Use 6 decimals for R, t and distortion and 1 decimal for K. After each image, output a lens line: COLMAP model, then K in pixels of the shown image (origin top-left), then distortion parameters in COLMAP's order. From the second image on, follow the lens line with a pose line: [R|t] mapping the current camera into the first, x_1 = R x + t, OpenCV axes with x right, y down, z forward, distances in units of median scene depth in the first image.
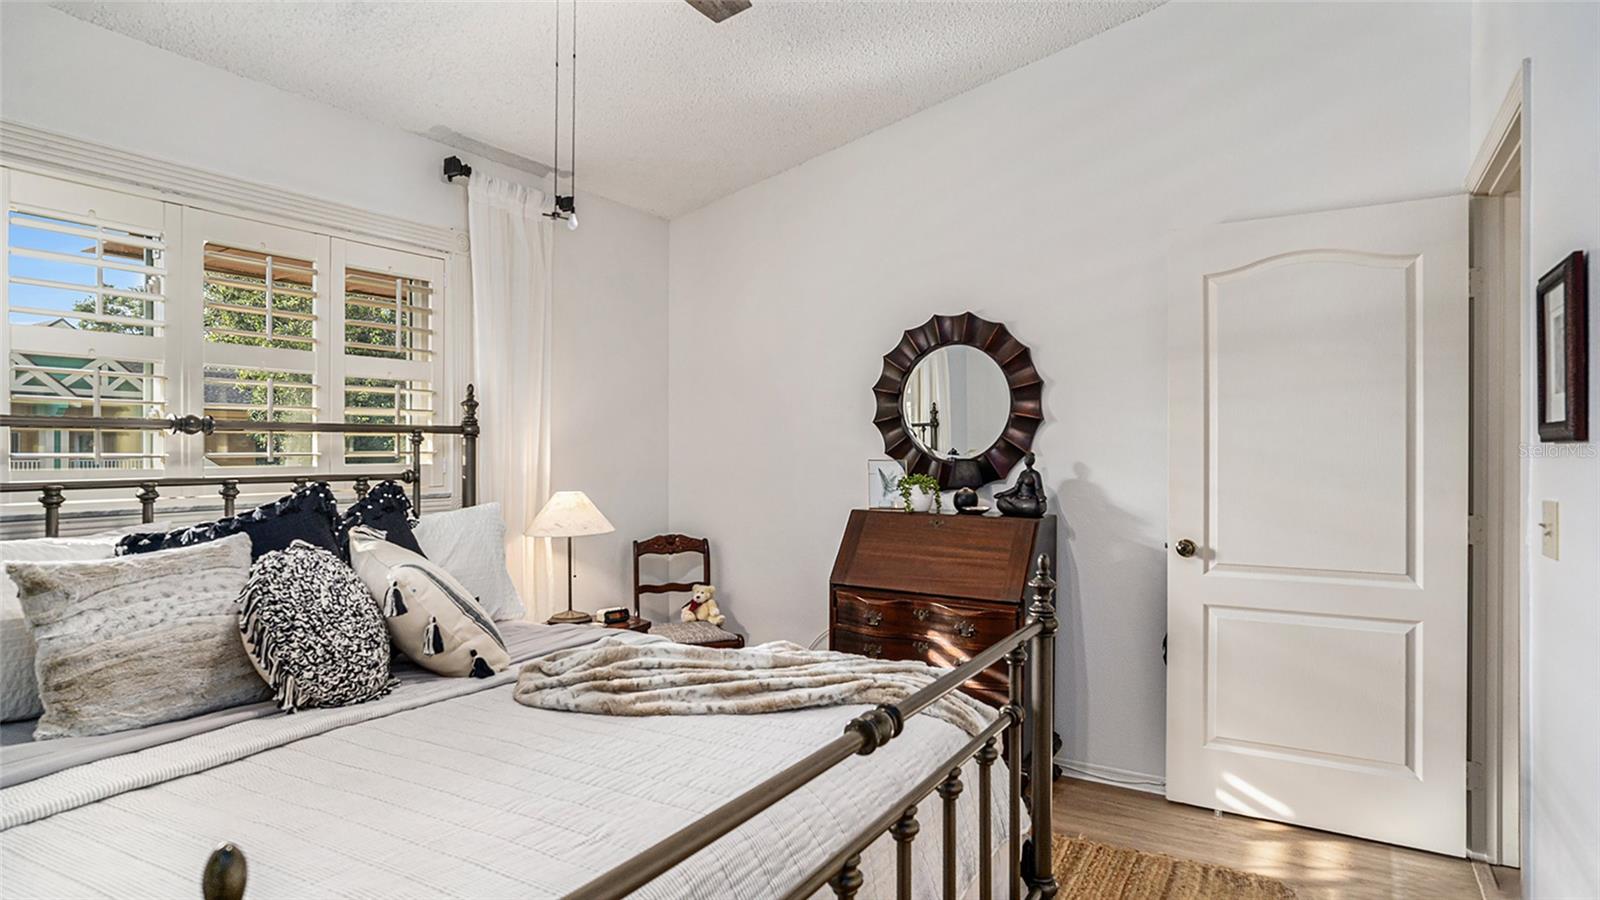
lens RADIAL K [[882.1, 0, 800.0], [0, 882.1, 450.0], [0, 0, 1]] dist [-0.004758, -0.000428]
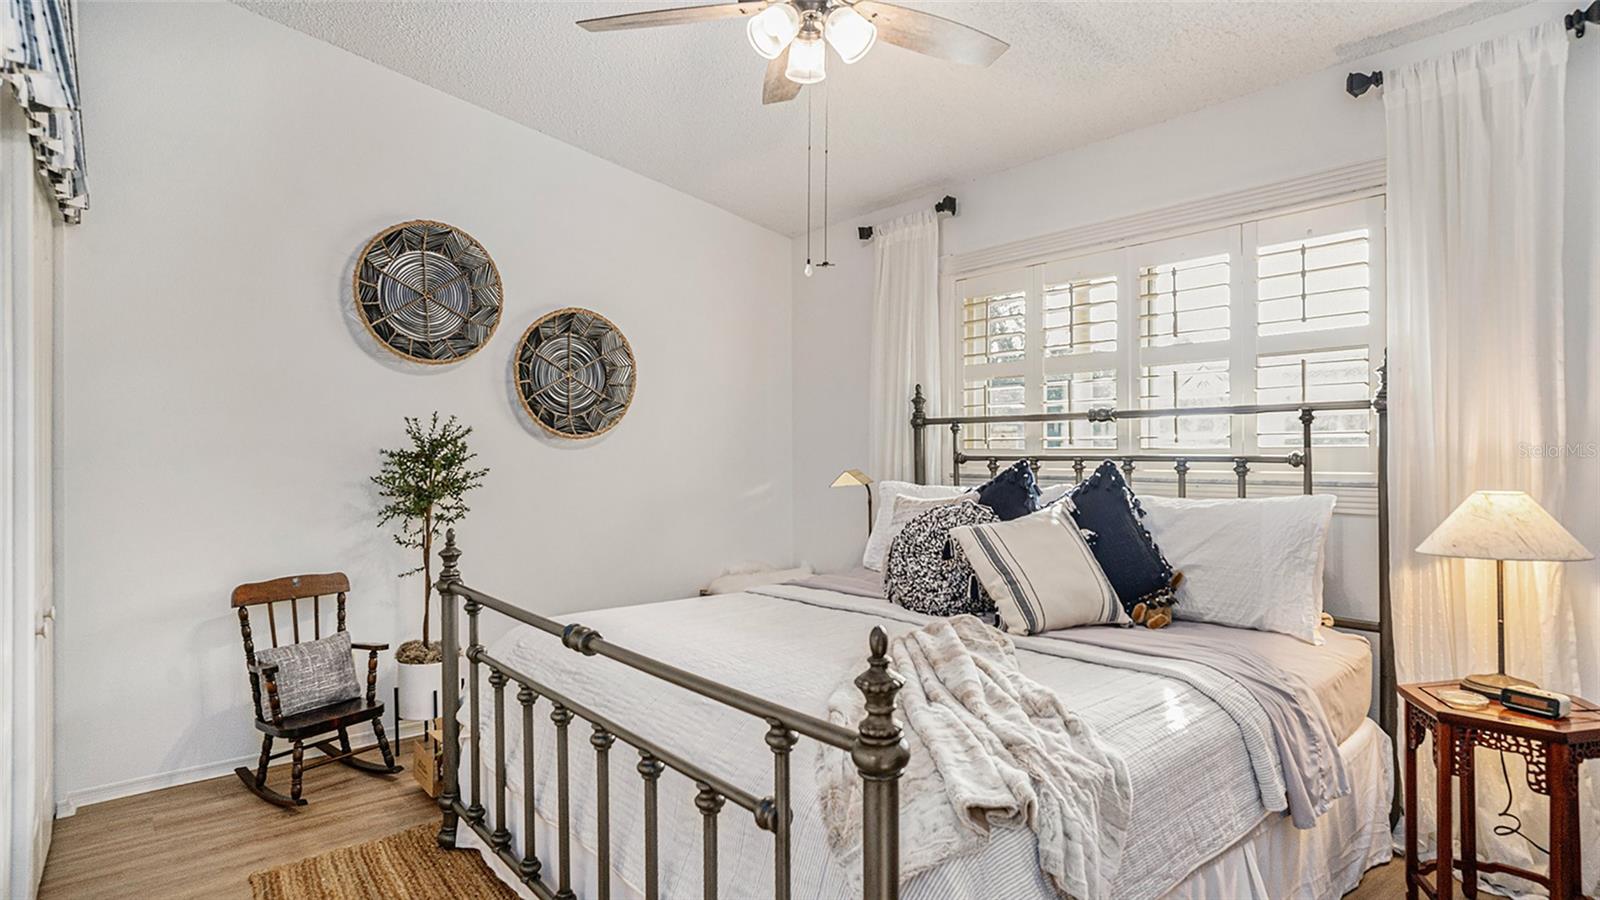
lens RADIAL K [[882.1, 0, 800.0], [0, 882.1, 450.0], [0, 0, 1]] dist [-0.004758, -0.000428]
pose [[-0.342200, 0.014358, -0.939518, 0.766917], [0.014365, 0.999846, 0.010048, 0.004081], [0.939517, -0.010058, -0.342353, 1.097429]]
